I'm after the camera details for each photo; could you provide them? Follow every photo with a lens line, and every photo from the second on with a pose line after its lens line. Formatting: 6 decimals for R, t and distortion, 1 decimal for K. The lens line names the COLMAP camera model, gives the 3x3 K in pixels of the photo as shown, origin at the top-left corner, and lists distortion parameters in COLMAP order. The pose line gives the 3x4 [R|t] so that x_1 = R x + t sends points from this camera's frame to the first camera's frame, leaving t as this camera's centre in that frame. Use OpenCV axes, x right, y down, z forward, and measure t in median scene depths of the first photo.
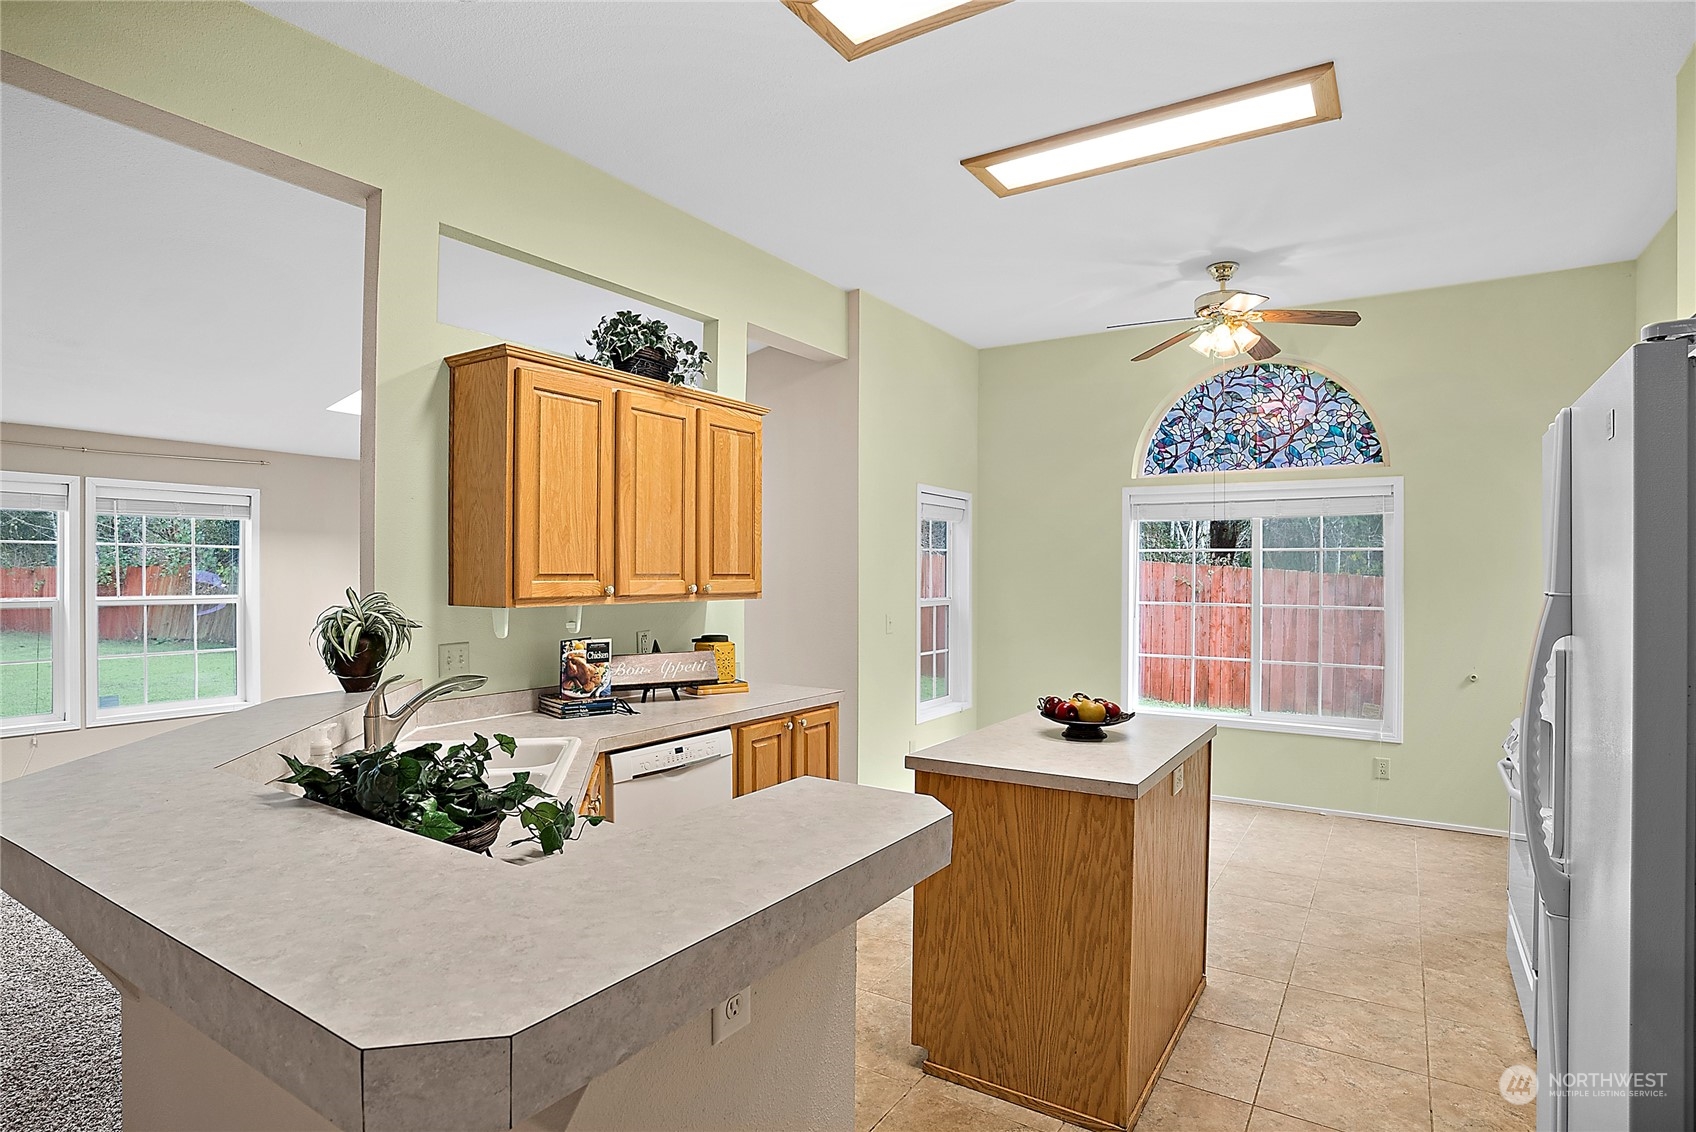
lens RADIAL K [[868.9, 0, 851.0], [0, 868.9, 577.0], [0, 0, 1]] dist [-0.081125, 0.041082]
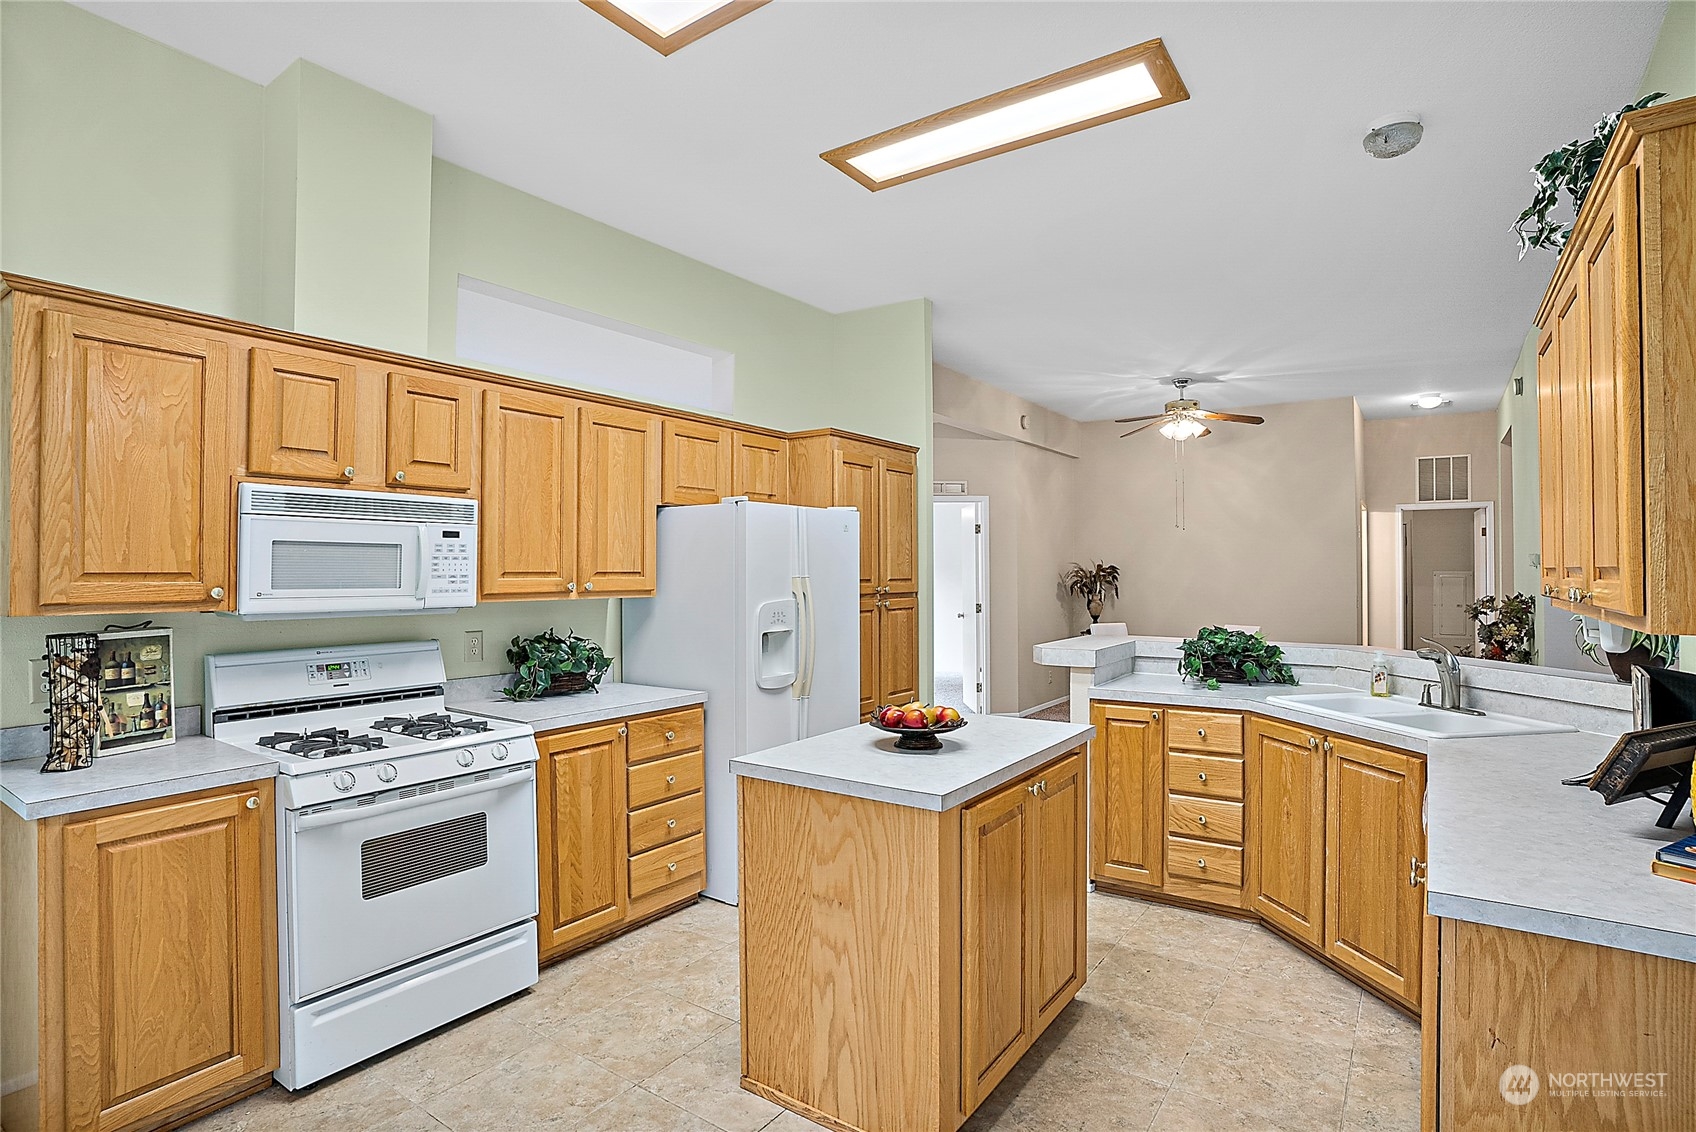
lens RADIAL K [[856.4, 0, 854.3], [0, 856.4, 562.6], [0, 0, 1]] dist [-0.082890, 0.041673]
pose [[-0.999304, -0.000250, 0.037307, 0.159707], [-0.000418, 0.999990, -0.004495, -0.002864], [-0.037306, -0.004507, -0.999294, 0.999962]]
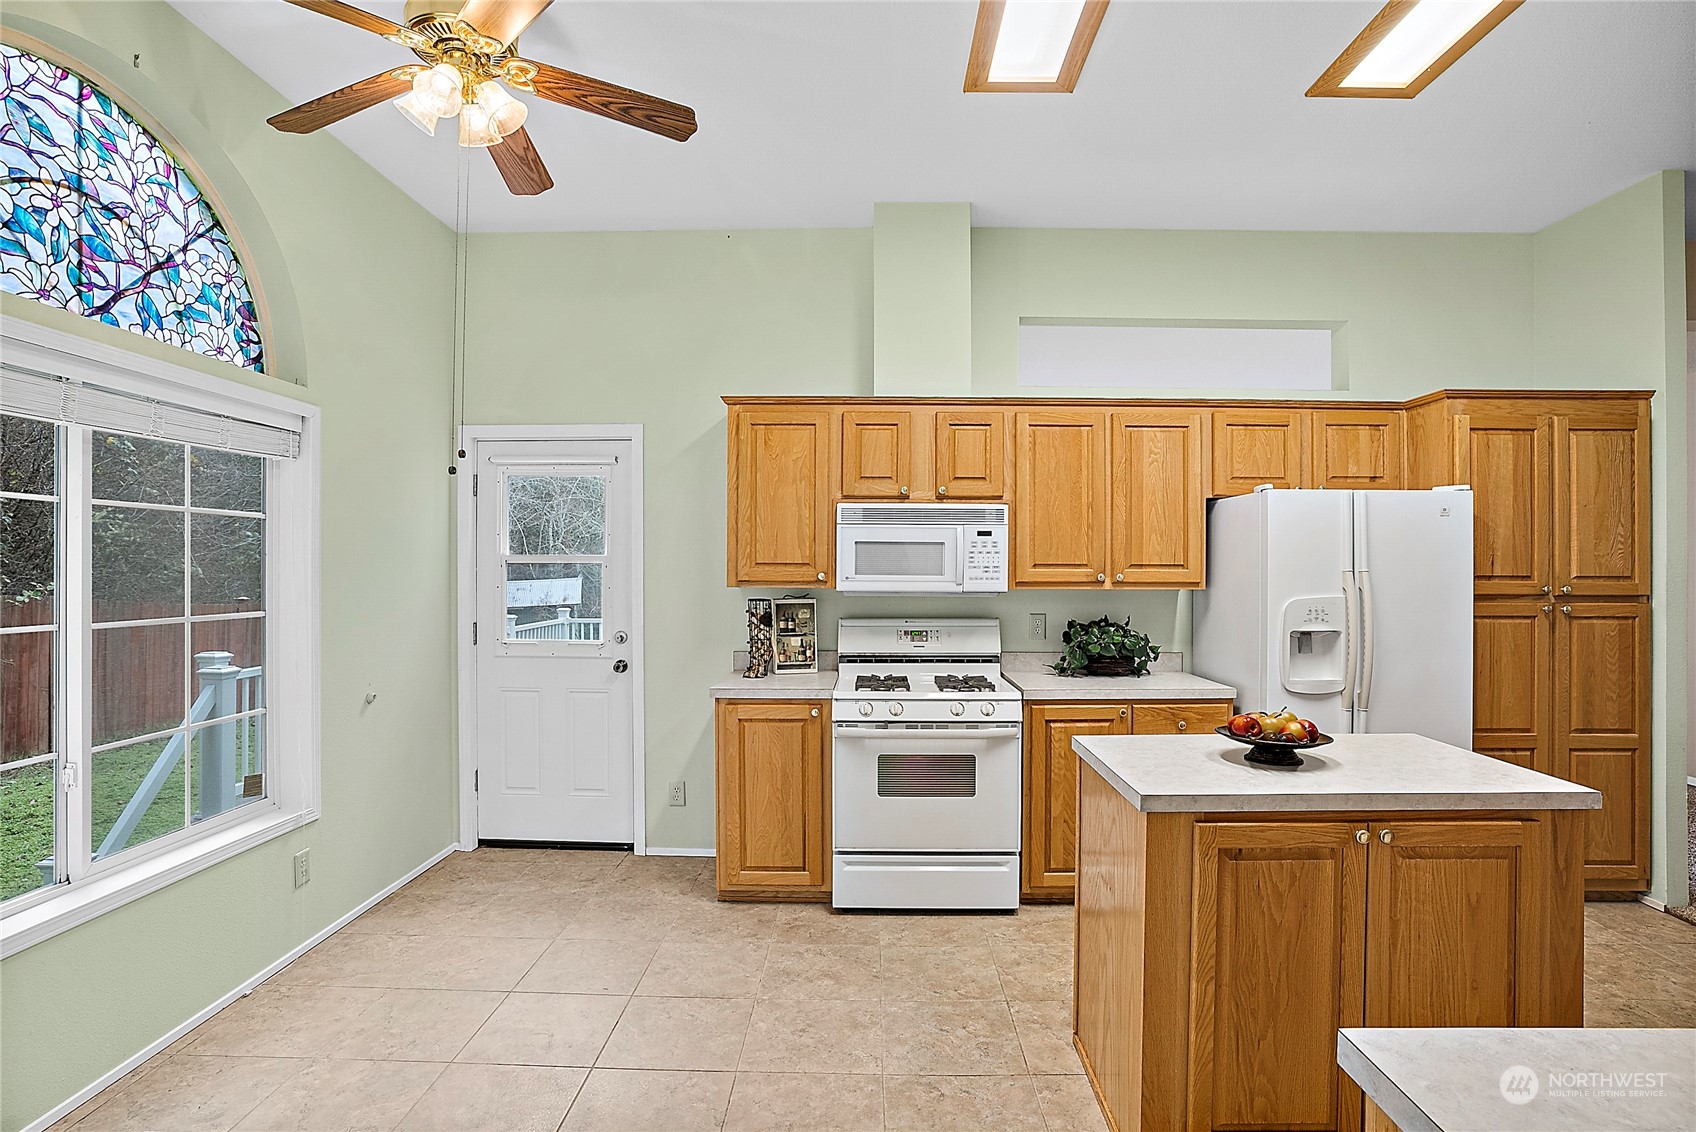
lens RADIAL K [[856.4, 0, 854.3], [0, 856.4, 562.6], [0, 0, 1]] dist [-0.082890, 0.041673]
pose [[-0.525514, -0.001391, 0.850784, -0.100604], [-0.000611, 0.999999, 0.001258, -0.000625], [-0.850785, 0.000141, -0.525515, 0.916466]]
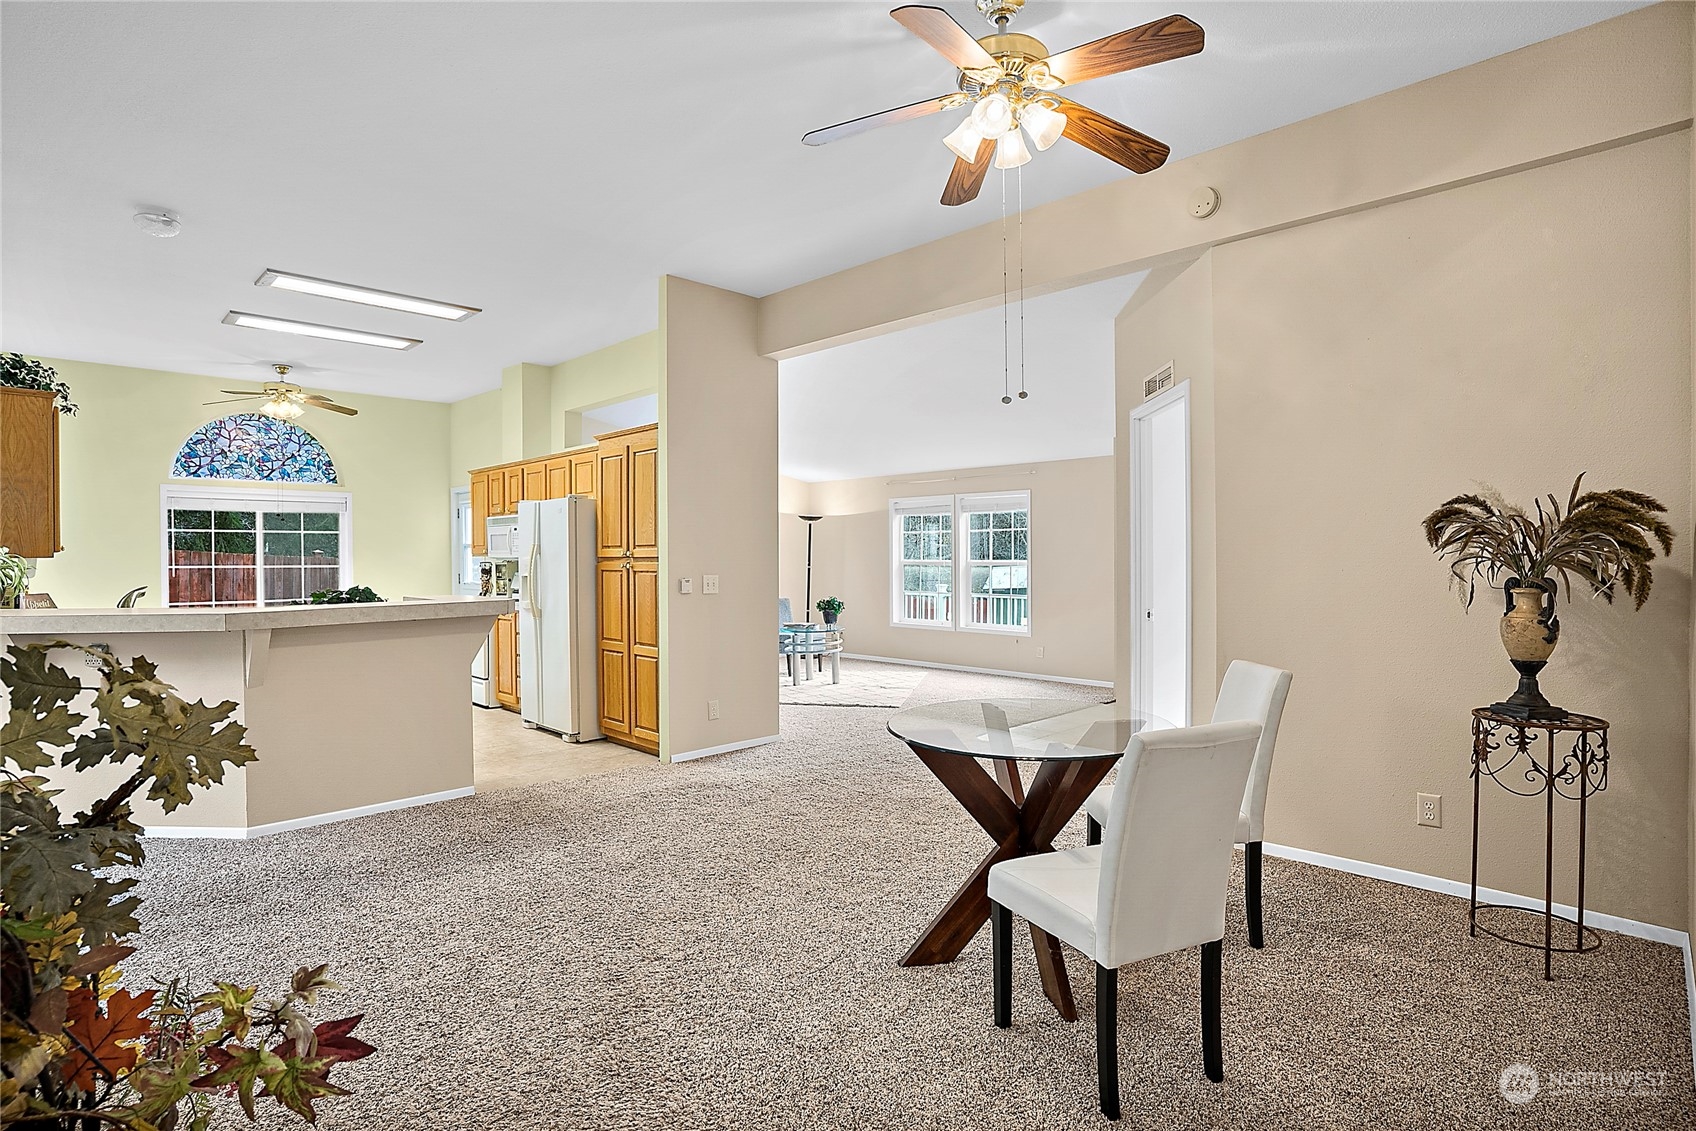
lens RADIAL K [[856.4, 0, 854.3], [0, 856.4, 562.1], [0, 0, 1]] dist [-0.082890, 0.041673]
pose [[0.201043, -0.010904, 0.979522, -0.841406], [0.012018, 0.999890, 0.008665, 0.026080], [-0.979509, 0.010030, 0.201152, -0.401499]]
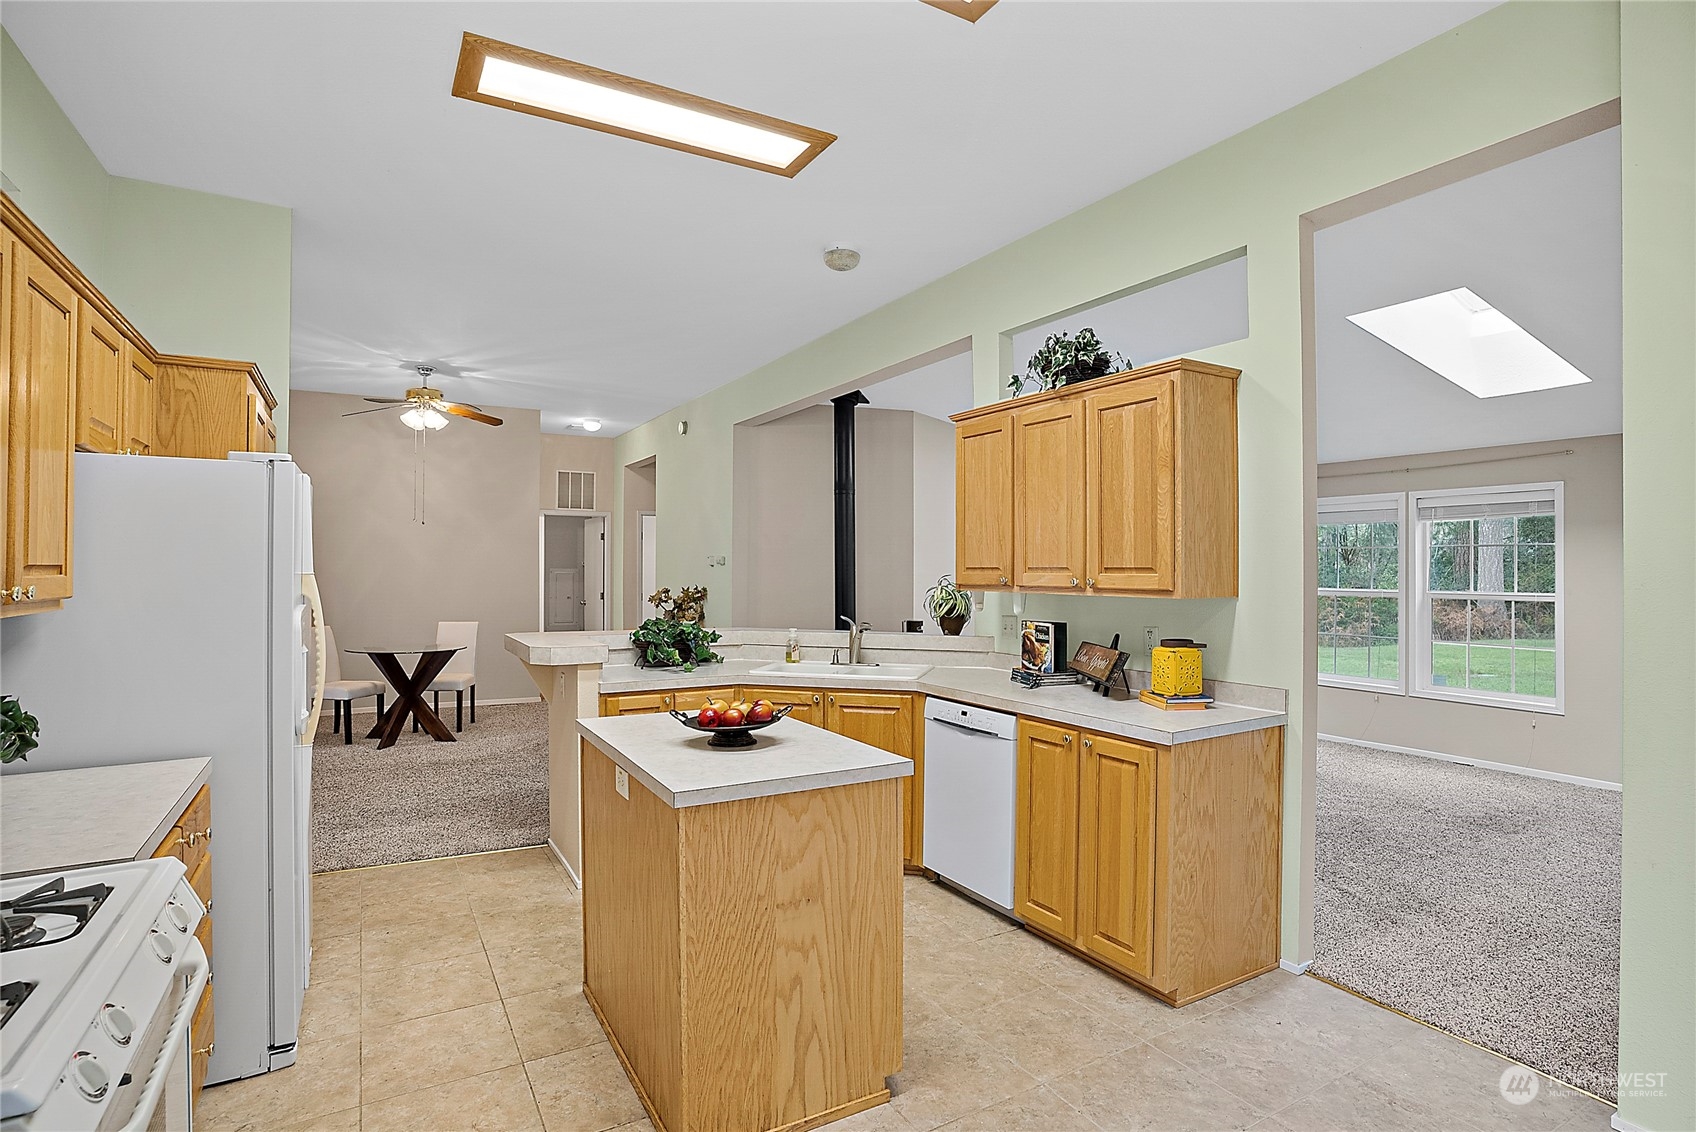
lens RADIAL K [[856.4, 0, 854.3], [0, 856.4, 562.6], [0, 0, 1]] dist [-0.082890, 0.041673]
pose [[-0.448757, -0.009778, -0.893600, 0.533313], [-0.008822, 0.999940, -0.006511, -0.000340], [0.893610, 0.004961, -0.448816, 0.795501]]
